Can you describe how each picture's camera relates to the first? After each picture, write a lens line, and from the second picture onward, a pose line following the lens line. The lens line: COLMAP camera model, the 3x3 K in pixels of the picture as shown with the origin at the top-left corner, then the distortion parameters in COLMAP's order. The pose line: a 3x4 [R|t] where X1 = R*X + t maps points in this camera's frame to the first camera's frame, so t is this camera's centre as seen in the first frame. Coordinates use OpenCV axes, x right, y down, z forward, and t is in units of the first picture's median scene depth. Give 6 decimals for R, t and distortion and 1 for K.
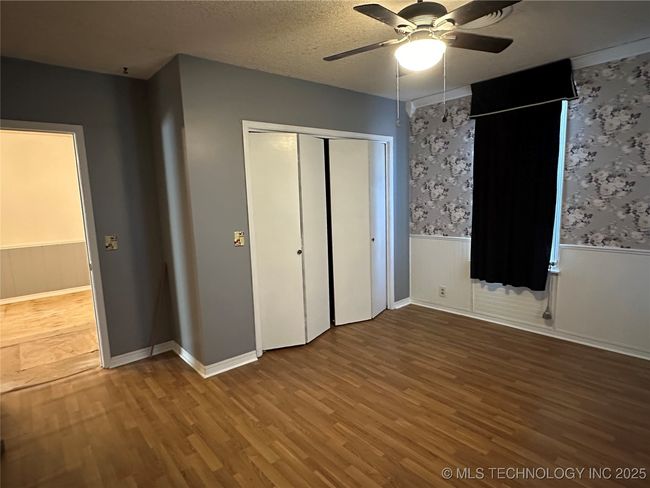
lens RADIAL K [[363.8, 0, 328.6], [0, 363.8, 245.4], [0, 0, 1]] dist [0.000764, -0.000029]
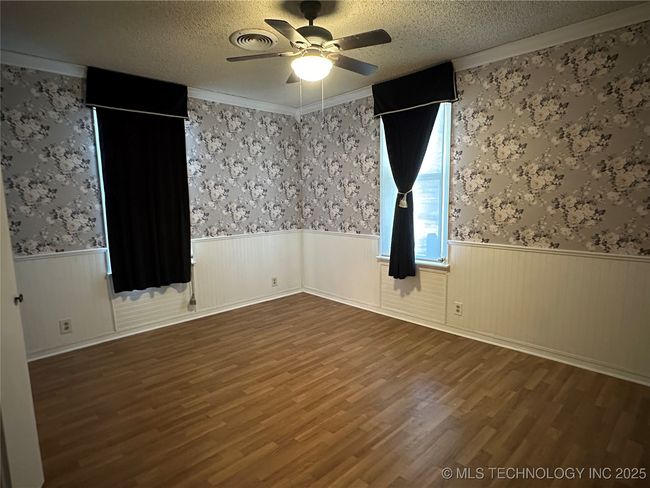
lens RADIAL K [[363.8, 0, 328.6], [0, 363.8, 245.4], [0, 0, 1]] dist [0.000764, -0.000029]
pose [[-0.057548, -0.117746, 0.991375, -0.742964], [0.141862, 0.981979, 0.124865, -0.089343], [-0.988212, 0.147825, -0.039807, 0.792693]]
